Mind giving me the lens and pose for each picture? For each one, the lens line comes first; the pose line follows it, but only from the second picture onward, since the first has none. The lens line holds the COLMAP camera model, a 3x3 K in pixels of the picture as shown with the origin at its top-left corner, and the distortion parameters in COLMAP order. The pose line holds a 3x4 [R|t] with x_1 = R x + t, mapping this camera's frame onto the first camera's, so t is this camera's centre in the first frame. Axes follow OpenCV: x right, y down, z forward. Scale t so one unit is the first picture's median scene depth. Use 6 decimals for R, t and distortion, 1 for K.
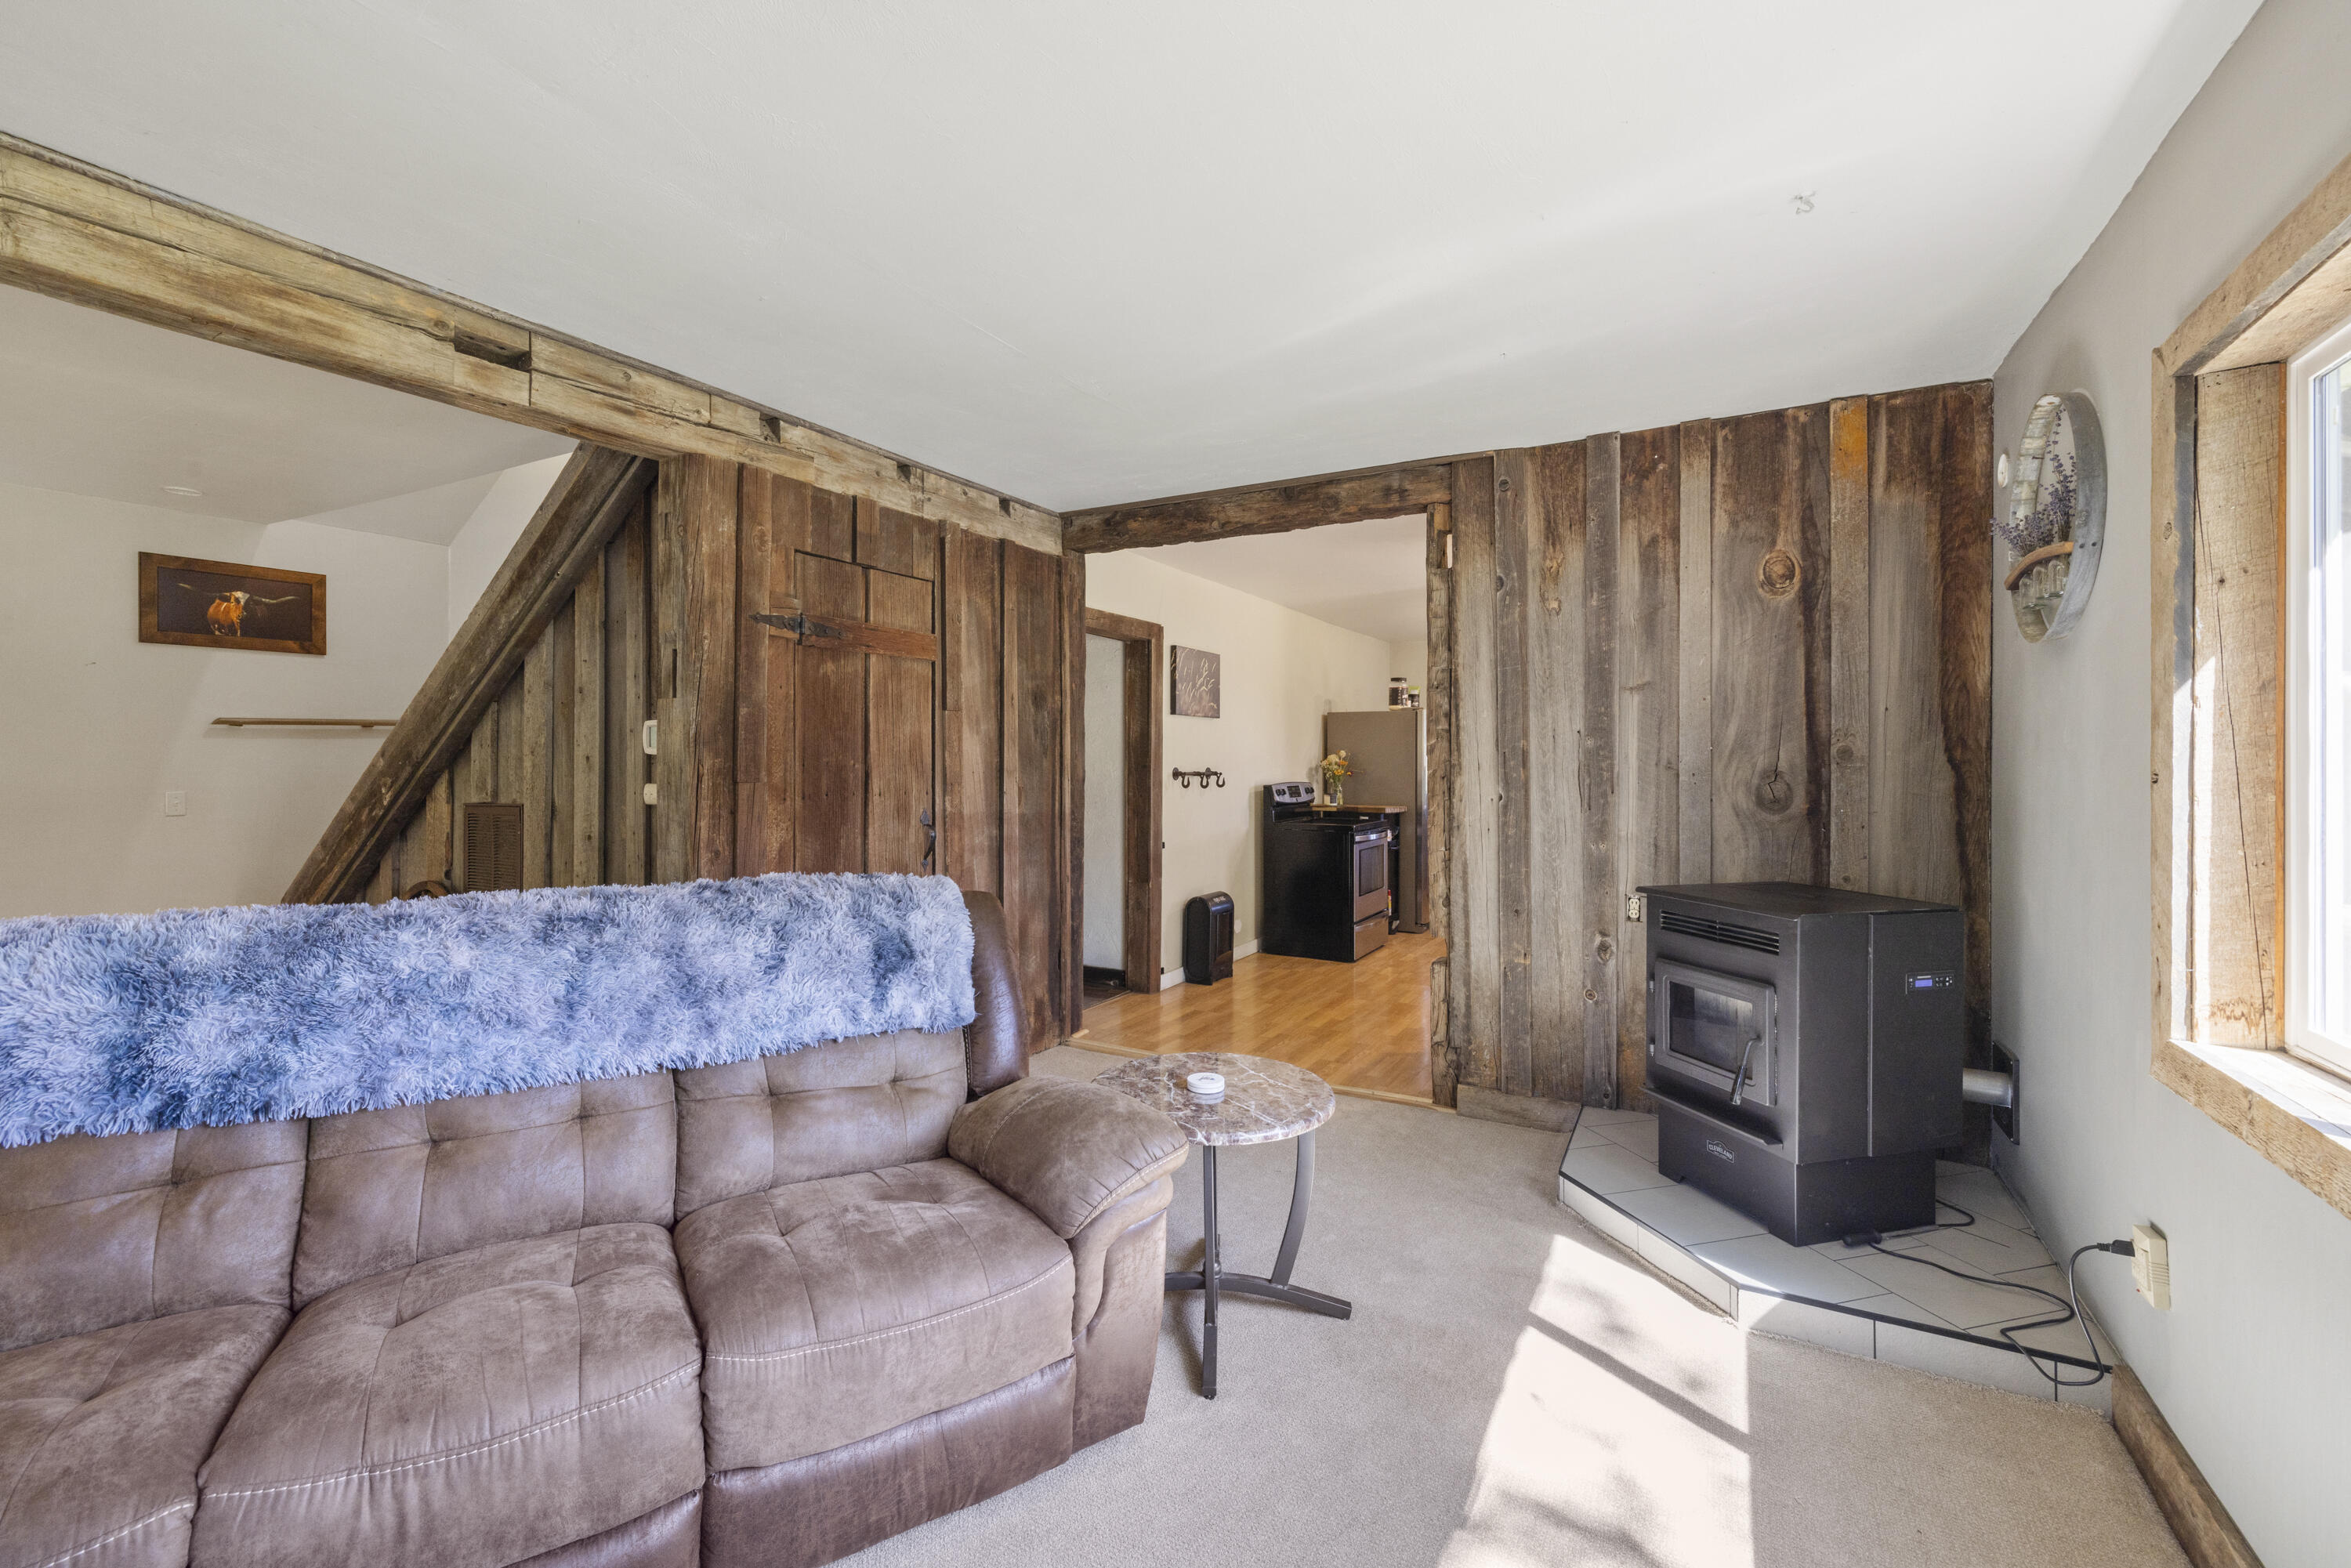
lens RADIAL K [[1025.3, 0, 1164.0], [0, 1025.3, 765.2], [0, 0, 1]] dist [0.001907, 0.000204]
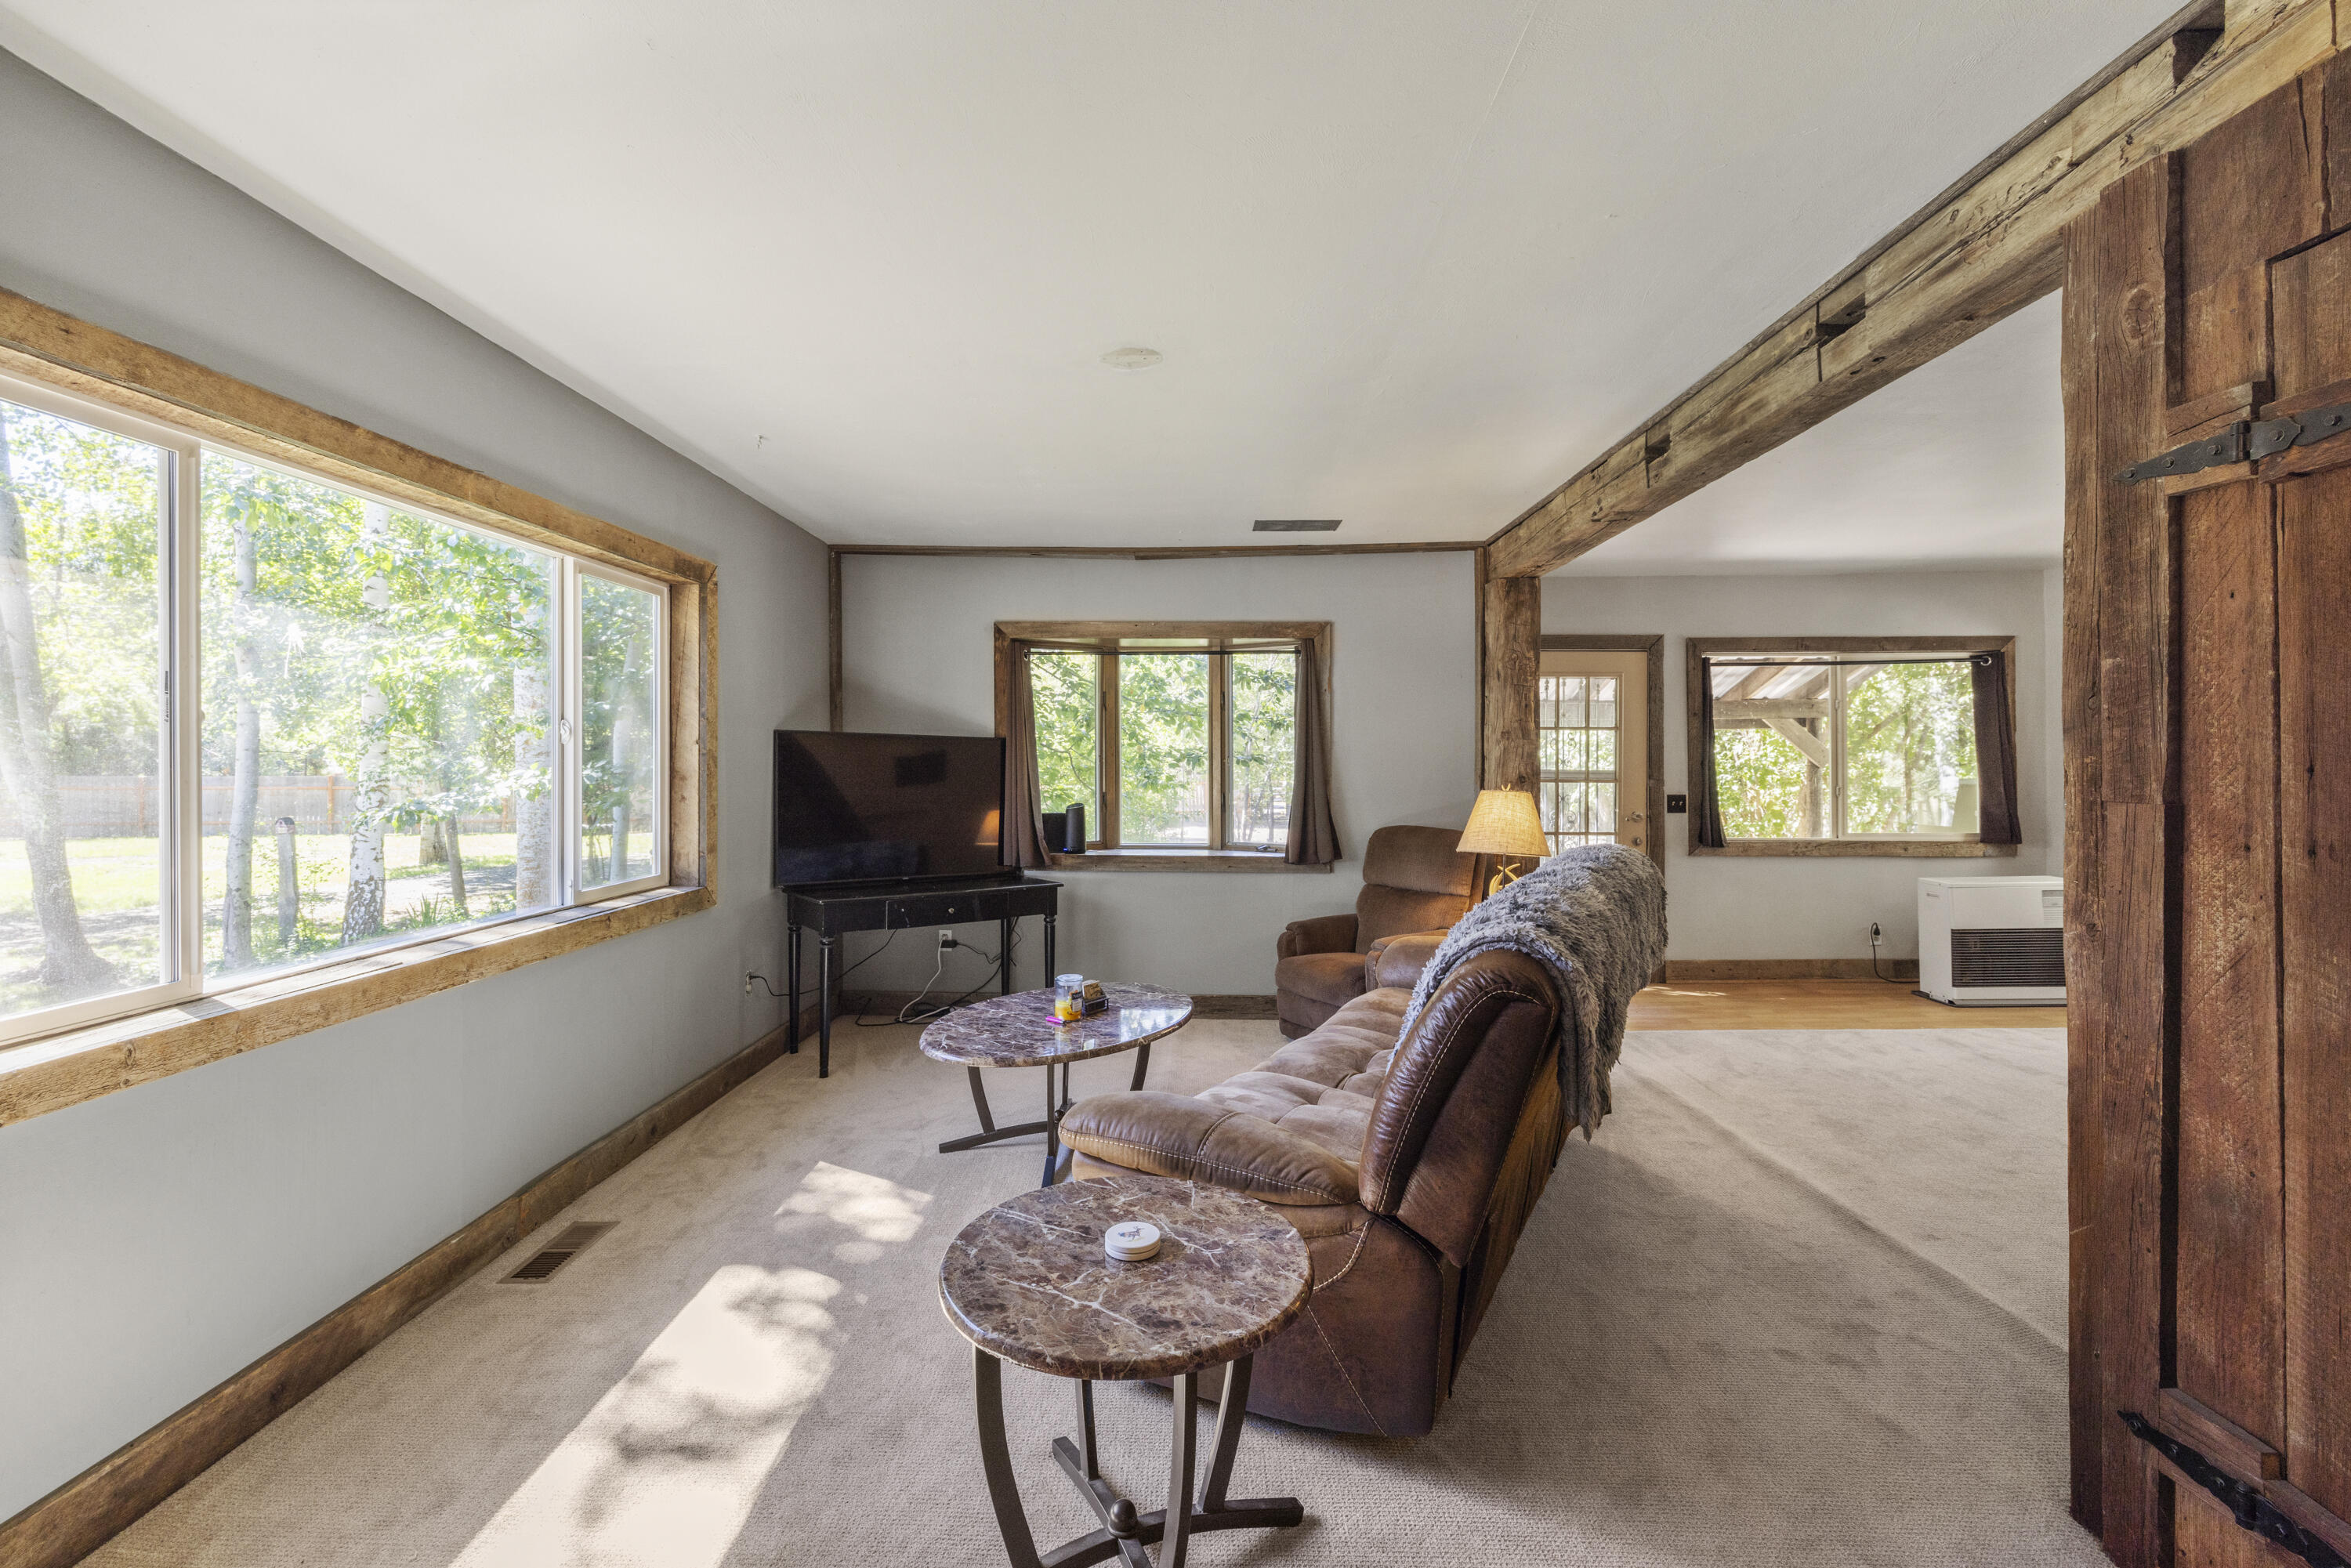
lens RADIAL K [[1025.3, 0, 1161.3], [0, 1025.3, 767.2], [0, 0, 1]] dist [0.001907, 0.000204]
pose [[-0.891853, 0.001087, -0.452325, 0.244286], [-0.002290, 0.999973, 0.006919, -0.003314], [0.452320, 0.007206, -0.891827, 1.198010]]
